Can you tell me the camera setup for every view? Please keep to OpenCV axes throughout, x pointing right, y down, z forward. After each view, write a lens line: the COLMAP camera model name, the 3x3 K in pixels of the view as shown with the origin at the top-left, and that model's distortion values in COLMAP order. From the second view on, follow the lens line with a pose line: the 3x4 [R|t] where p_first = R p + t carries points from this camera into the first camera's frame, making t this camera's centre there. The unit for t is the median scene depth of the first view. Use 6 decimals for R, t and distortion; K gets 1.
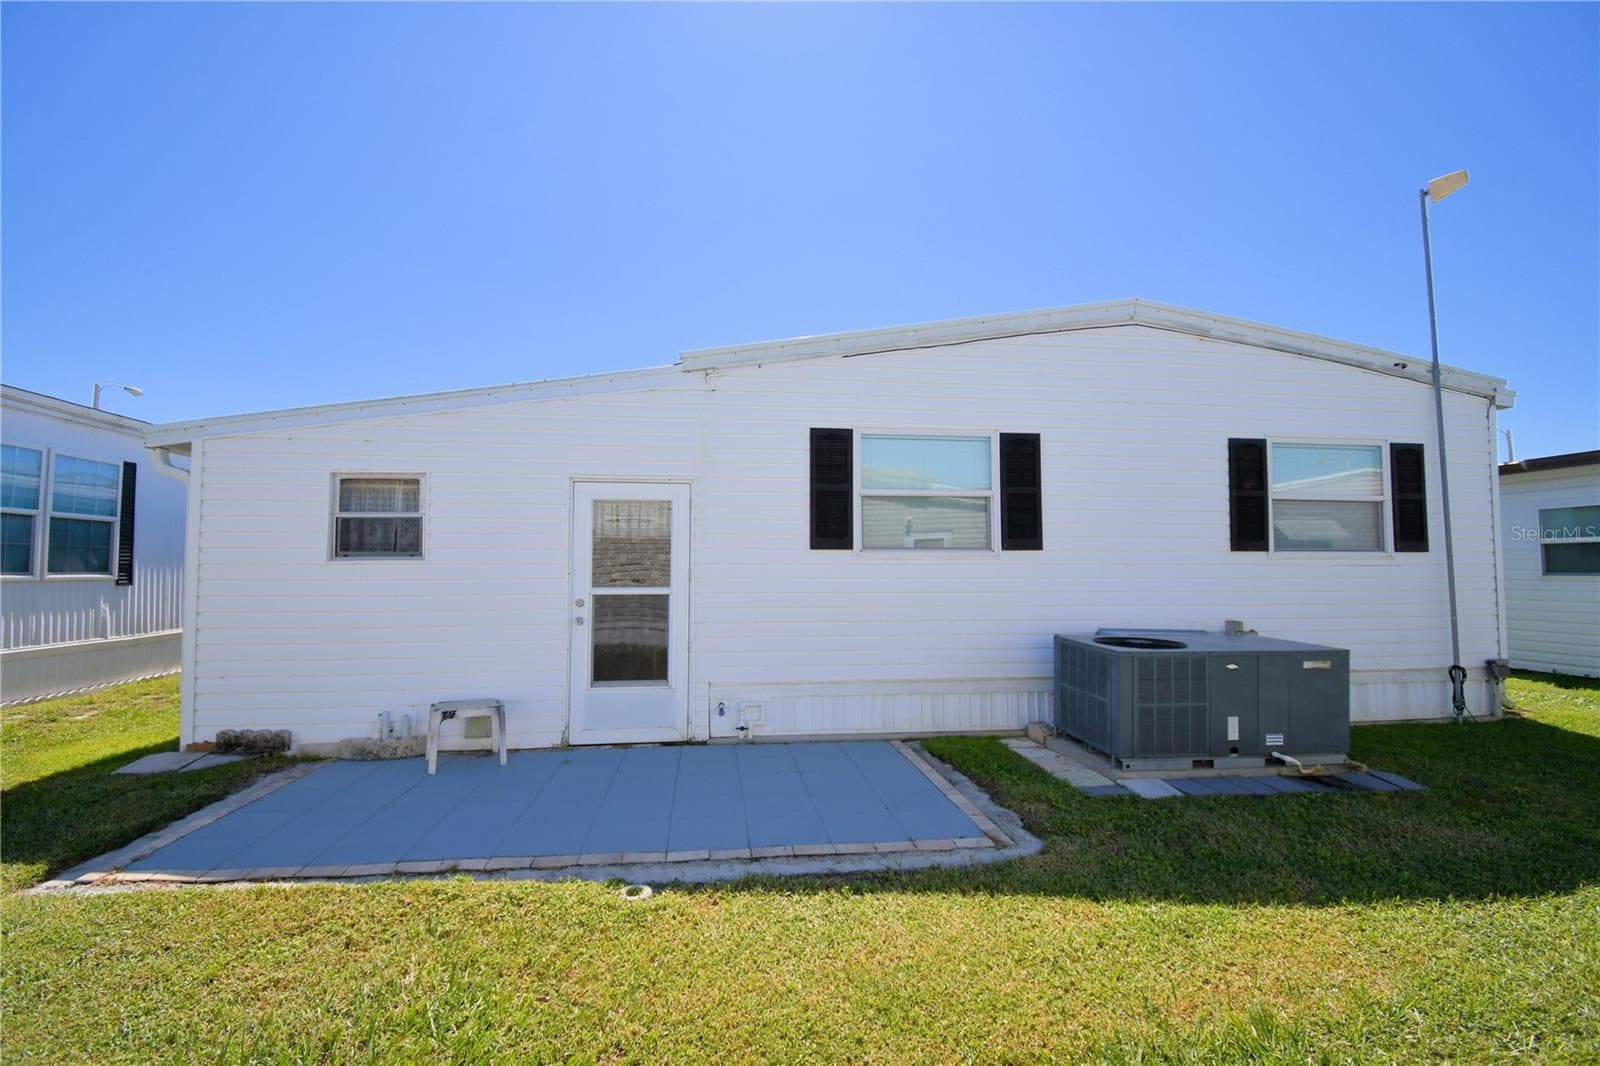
lens RADIAL K [[702.7, 0, 800.8], [0, 702.7, 528.5], [0, 0, 1]] dist [0.012231, -0.023189]
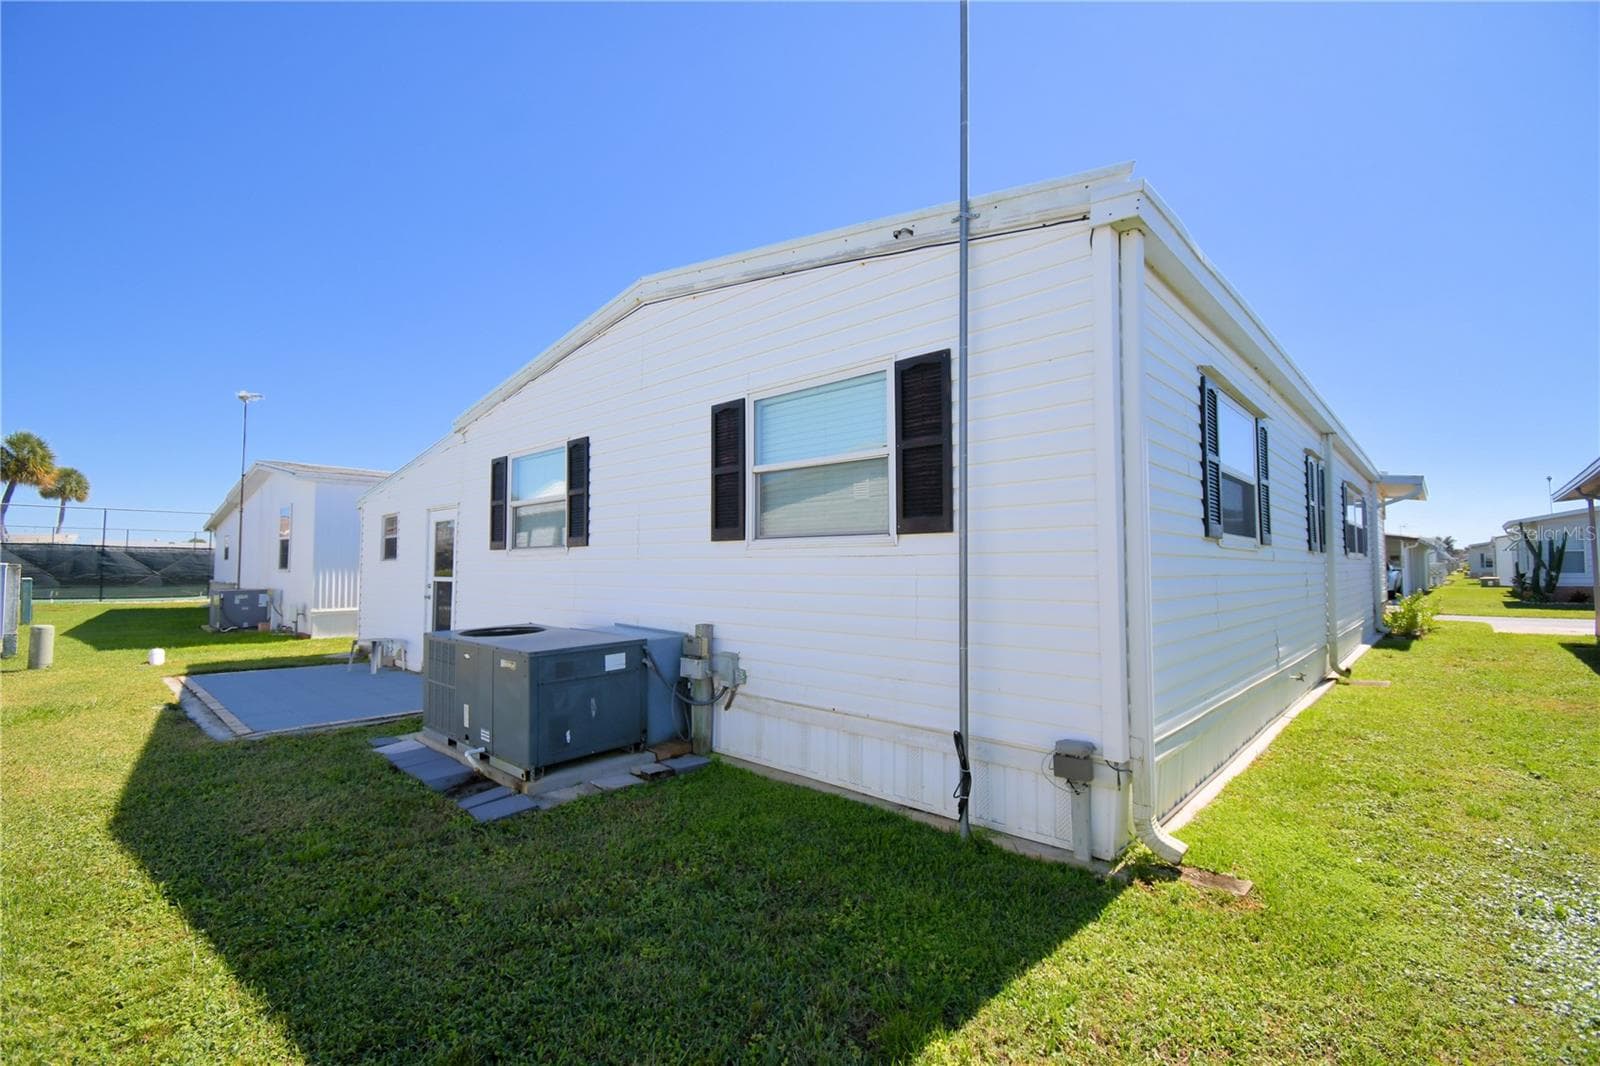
lens RADIAL K [[702.7, 0, 800.8], [0, 702.7, 528.5], [0, 0, 1]] dist [0.012231, -0.023189]
pose [[0.637899, -0.043877, -0.768869, 1.483402], [0.047749, 0.998708, -0.017378, 0.041540], [0.768639, -0.025627, 0.639170, 0.612416]]
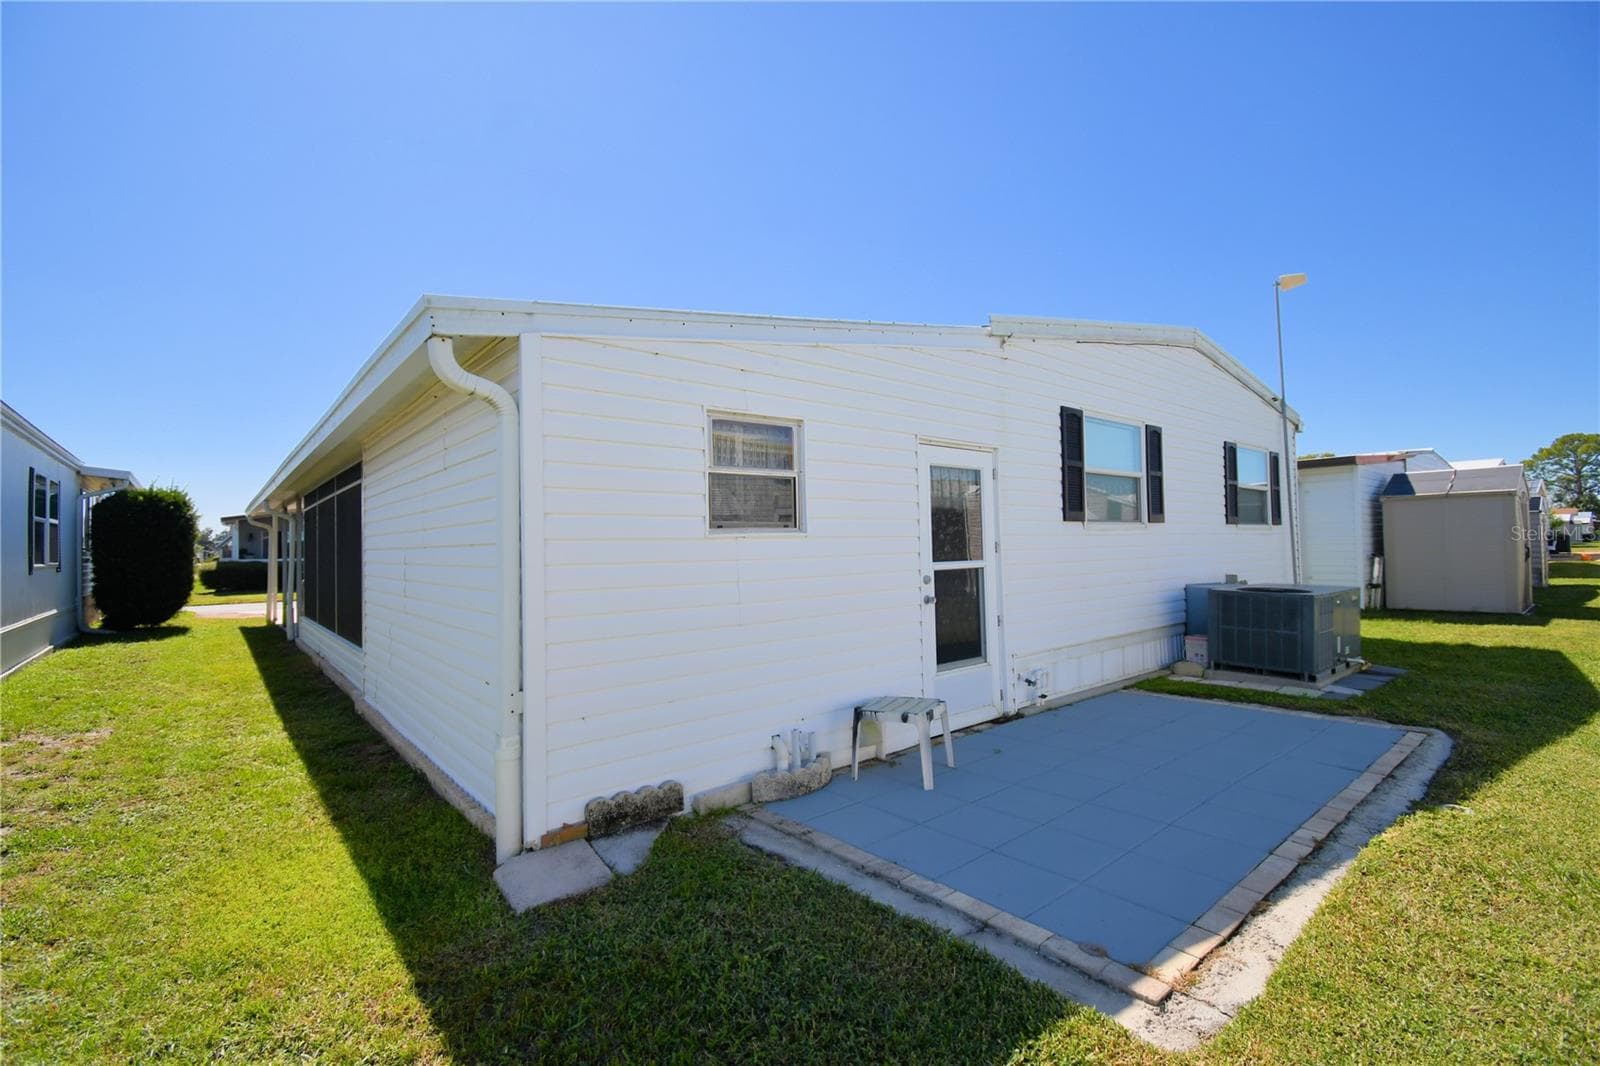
lens RADIAL K [[702.7, 0, 800.8], [0, 702.7, 528.5], [0, 0, 1]] dist [0.012231, -0.023189]
pose [[0.842043, -0.001963, 0.539406, -0.916009], [-0.012181, 0.999669, 0.022653, 0.021948], [-0.539272, -0.025645, 0.841741, 0.330929]]
